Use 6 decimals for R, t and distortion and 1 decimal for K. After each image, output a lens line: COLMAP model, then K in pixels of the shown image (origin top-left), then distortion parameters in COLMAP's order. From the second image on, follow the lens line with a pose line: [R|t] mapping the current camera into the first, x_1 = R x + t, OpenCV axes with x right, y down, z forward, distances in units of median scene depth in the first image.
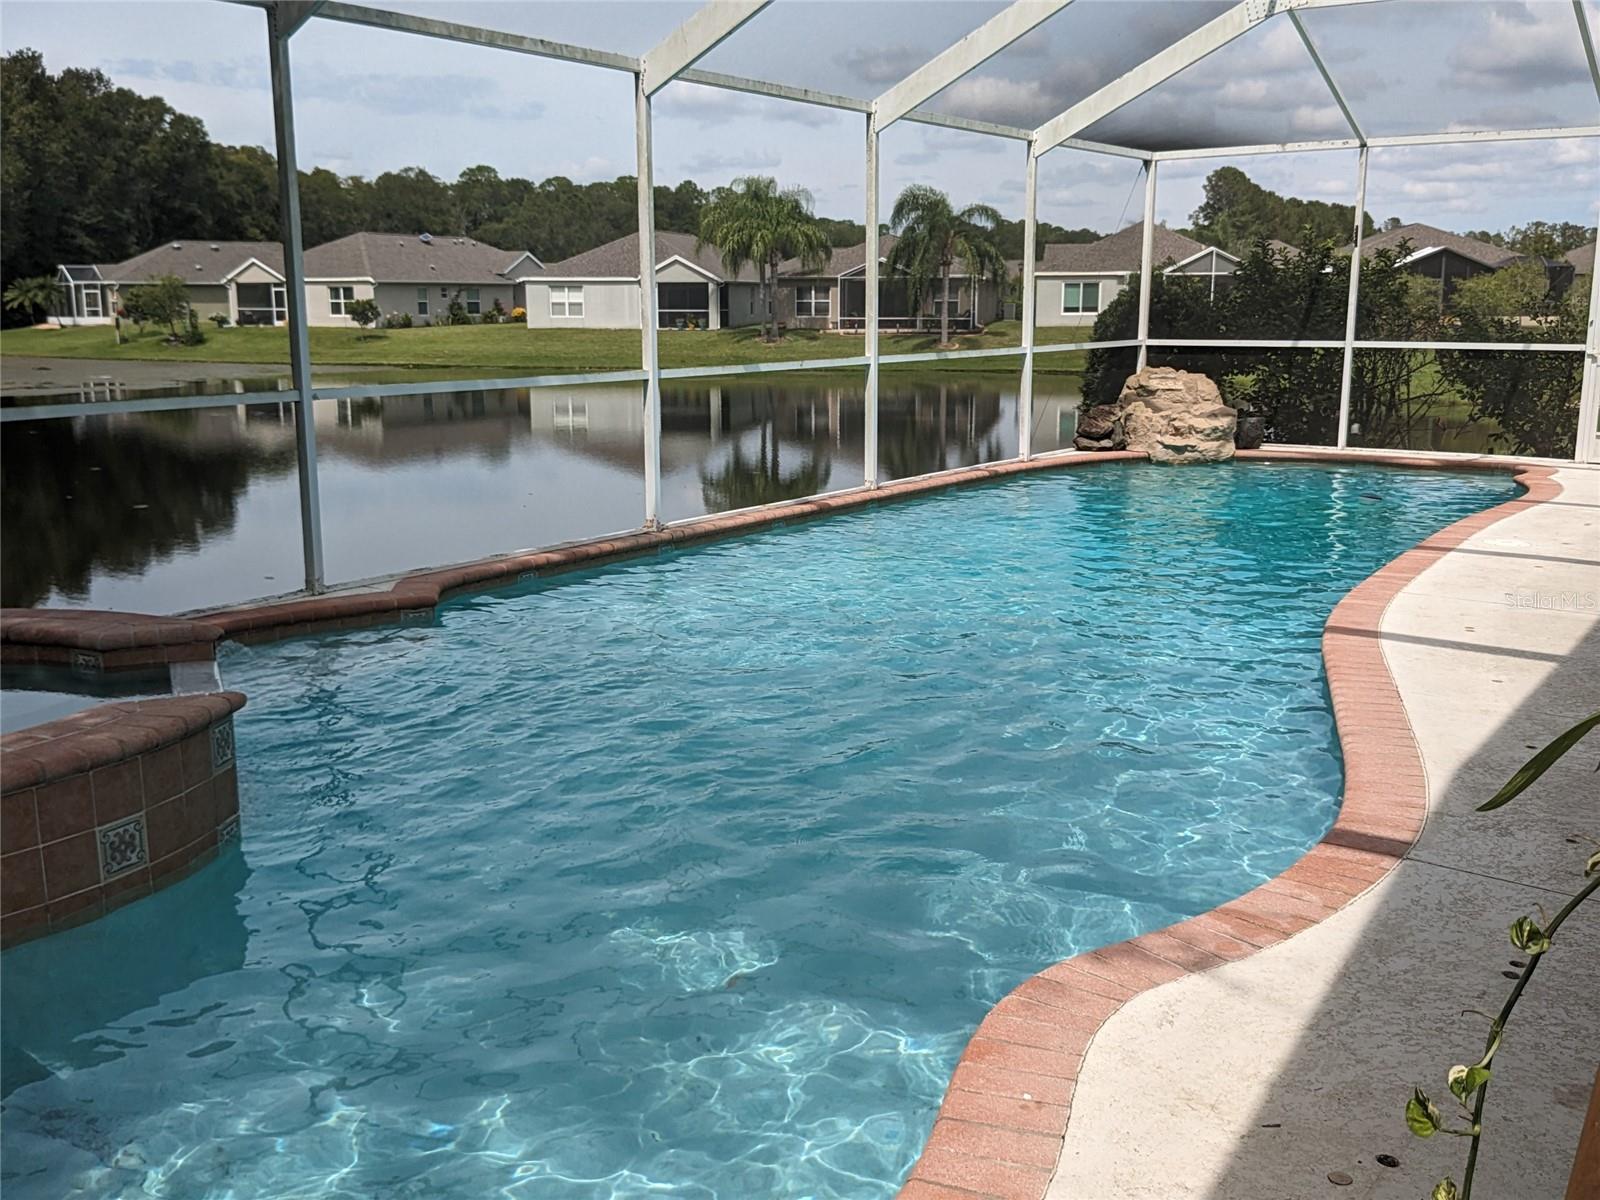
lens RADIAL K [[1486.5, 0, 801.7], [0, 1486.5, 609.0], [0, 0, 1]] dist [0.093495, -0.194903]
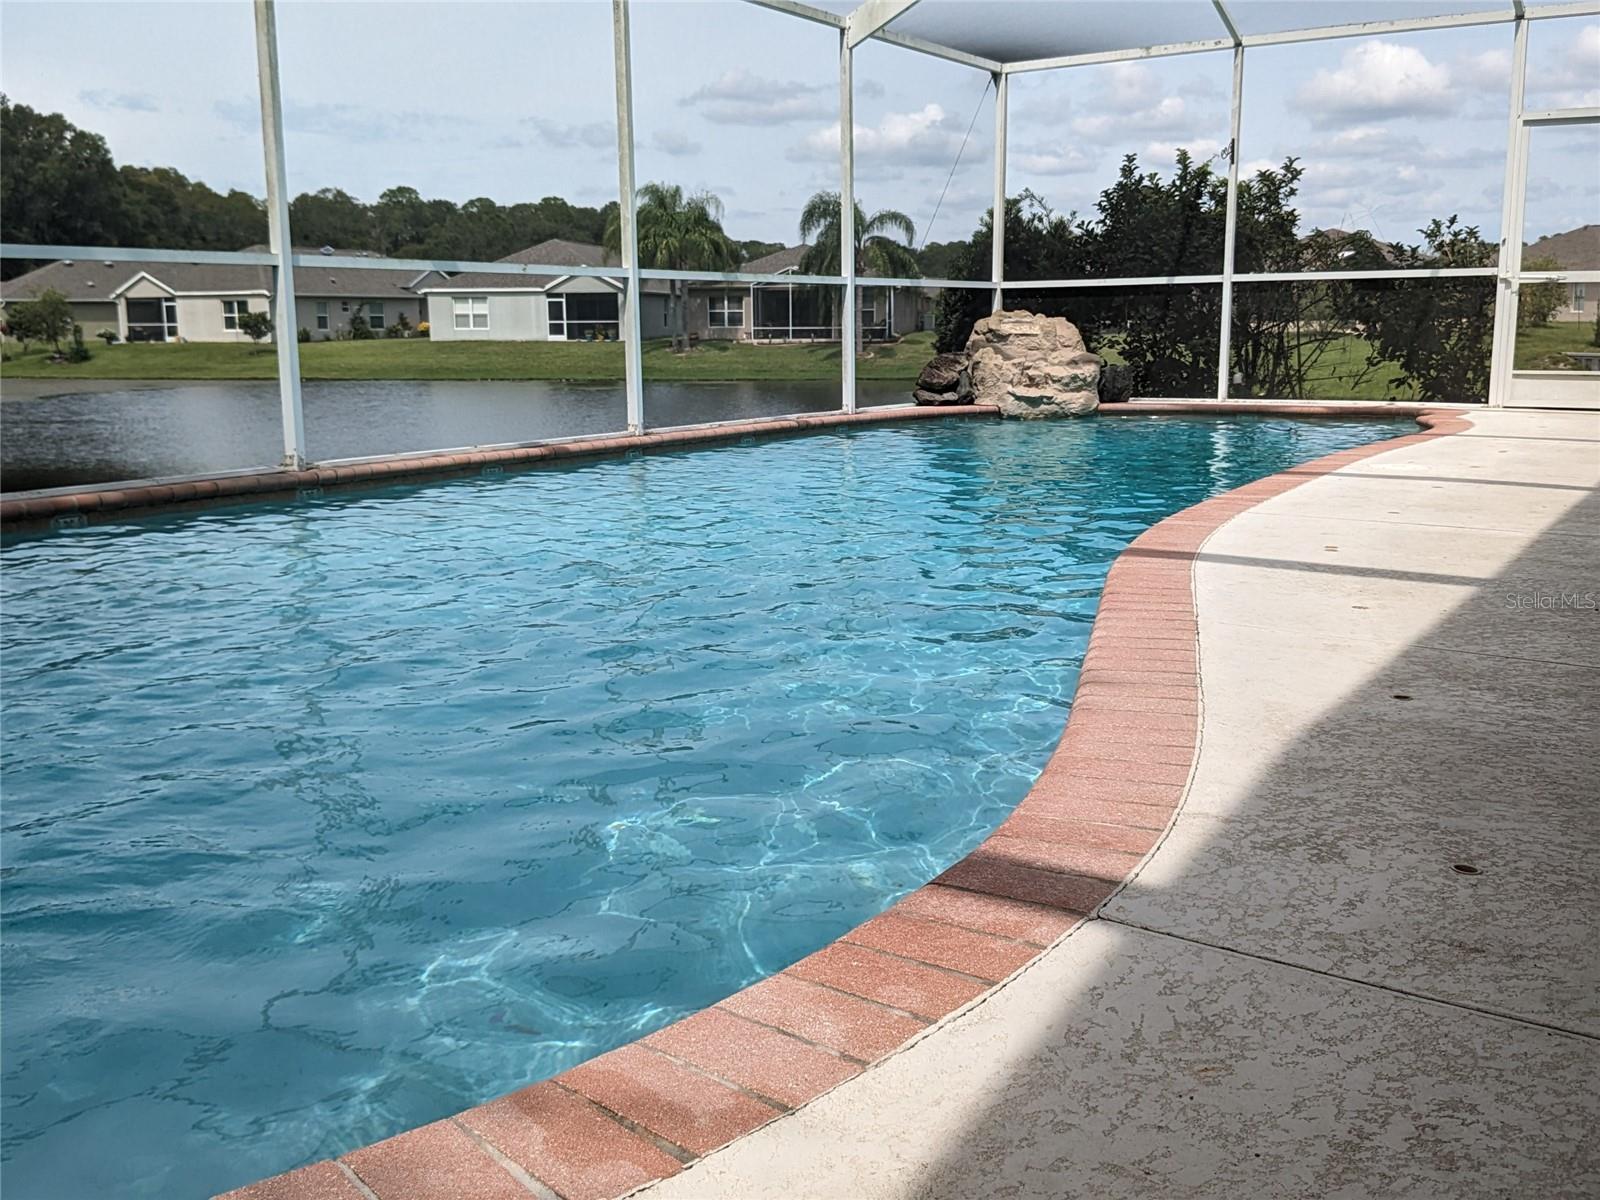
lens RADIAL K [[1500.0, 0, 800.0], [0, 1500.0, 600.0], [0, 0, 1]] dist [0.094528, -0.191711]
pose [[0.998935, -0.015472, 0.043473, 0.069269], [0.016356, 0.999665, -0.020050, 0.018554], [-0.043148, 0.020740, 0.998853, 0.129635]]
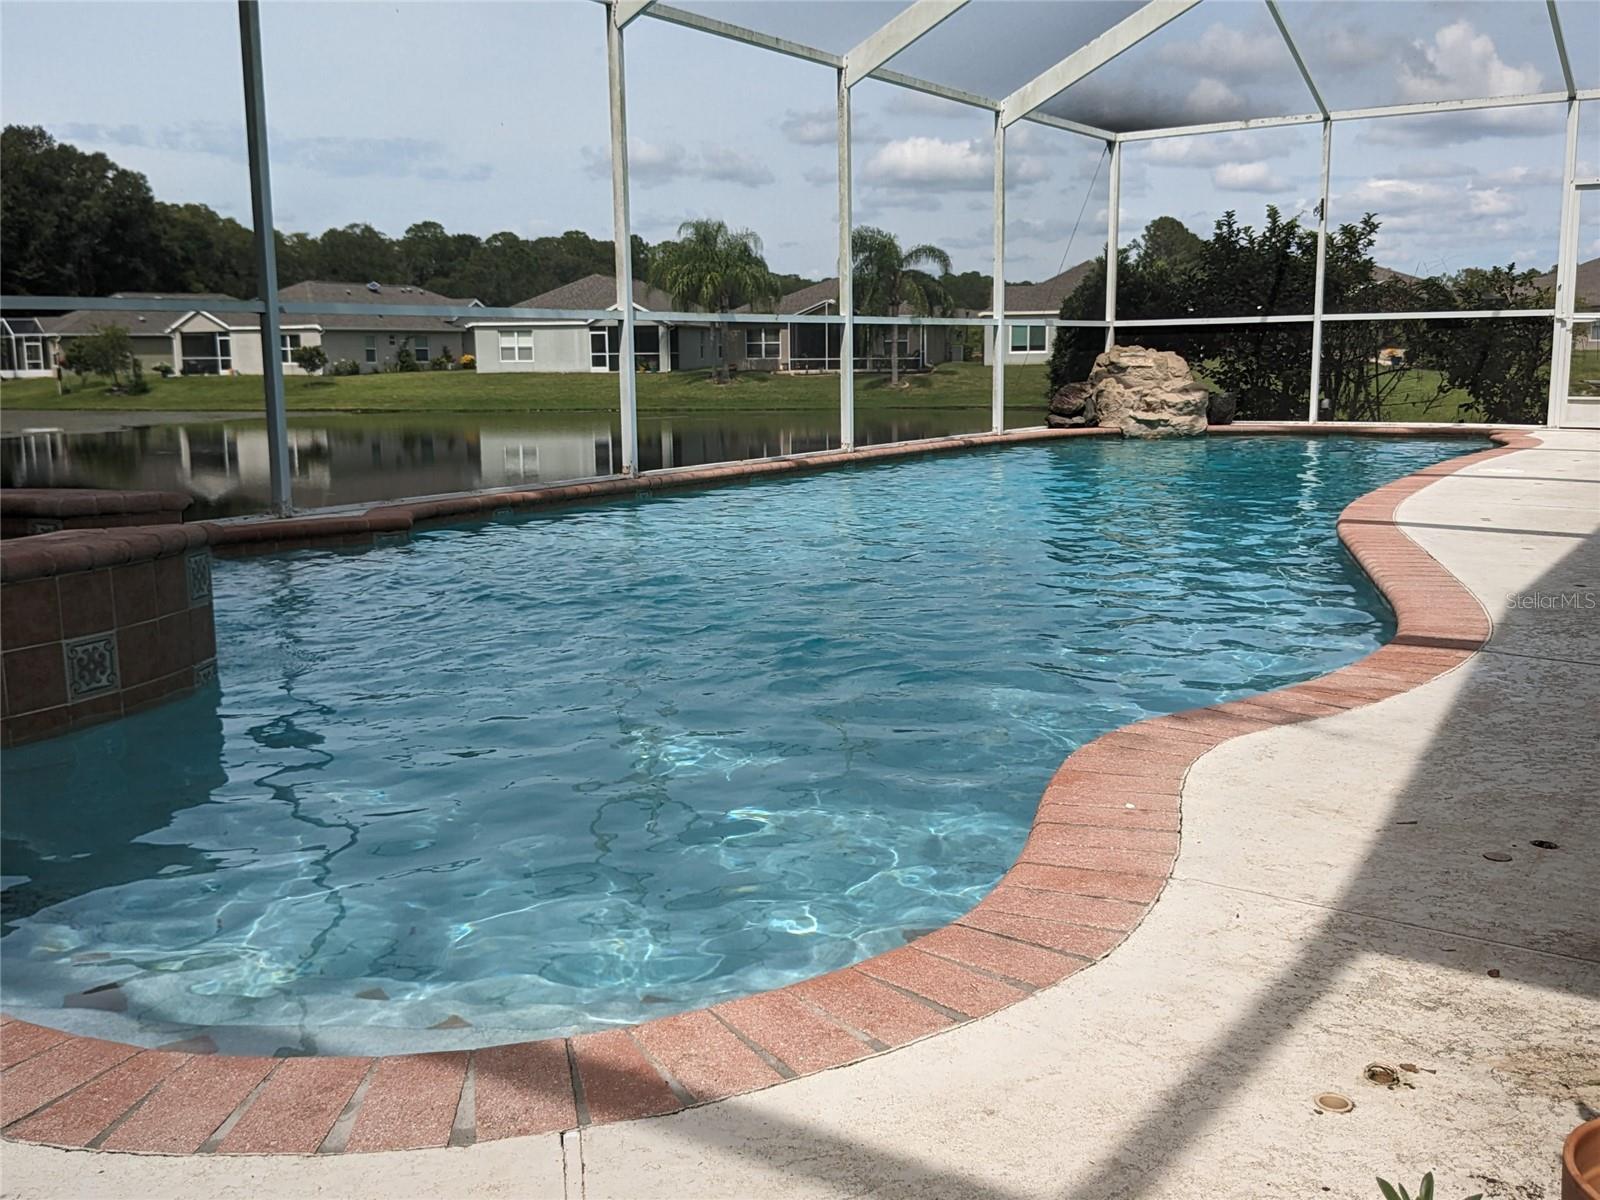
lens RADIAL K [[1488.2, 0, 800.0], [0, 1488.2, 600.0], [0, 0, 1]] dist [0.094610, -0.199009]
pose [[0.999380, -0.016351, 0.031179, -0.011907], [0.017550, 0.999101, -0.038579, 0.038044], [-0.030521, 0.039103, 0.998769, 0.017511]]
